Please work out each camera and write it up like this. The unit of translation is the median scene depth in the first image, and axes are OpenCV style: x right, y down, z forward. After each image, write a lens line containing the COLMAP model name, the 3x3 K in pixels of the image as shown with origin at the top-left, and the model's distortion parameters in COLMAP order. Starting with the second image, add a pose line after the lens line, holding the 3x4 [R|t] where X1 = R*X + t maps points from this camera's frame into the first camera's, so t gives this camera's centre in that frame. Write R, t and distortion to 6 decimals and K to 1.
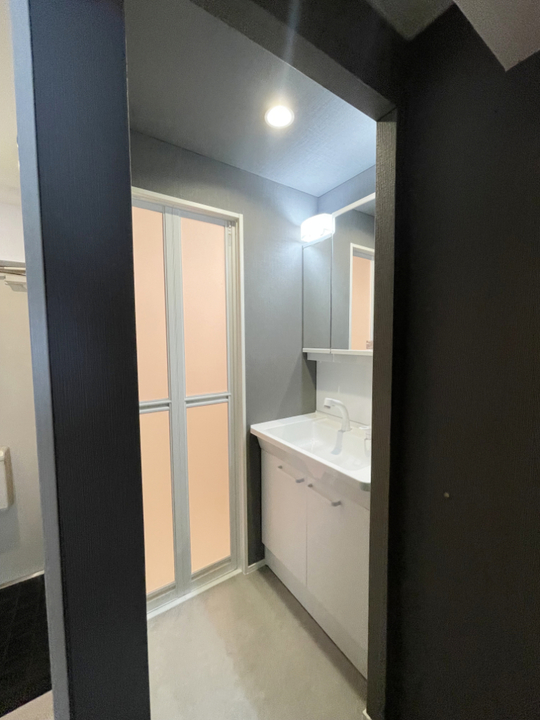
lens RADIAL K [[294.2, 0, 270.0], [0, 294.2, 360.0], [0, 0, 1]] dist [-0.003181, -0.000256]
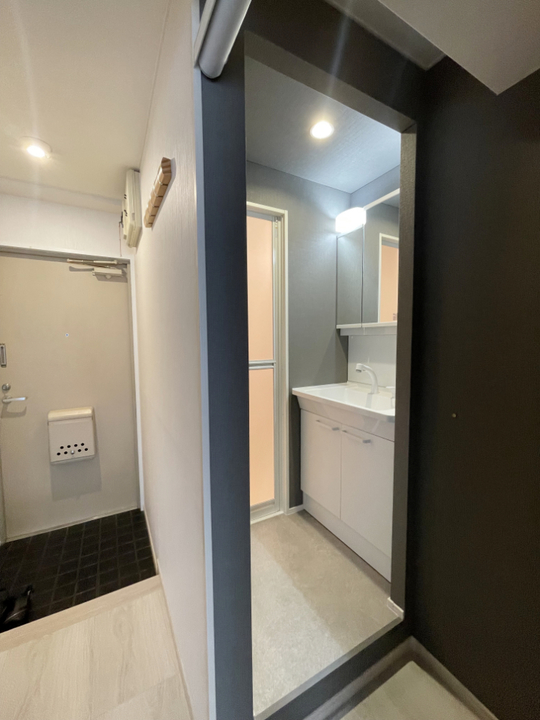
lens RADIAL K [[294.2, 0, 270.0], [0, 294.2, 360.0], [0, 0, 1]] dist [-0.003181, -0.000256]
pose [[0.996171, 0.004432, -0.087319, -0.053518], [-0.004020, 0.999980, 0.004889, 0.104480], [0.087339, -0.004520, 0.996168, -0.196264]]
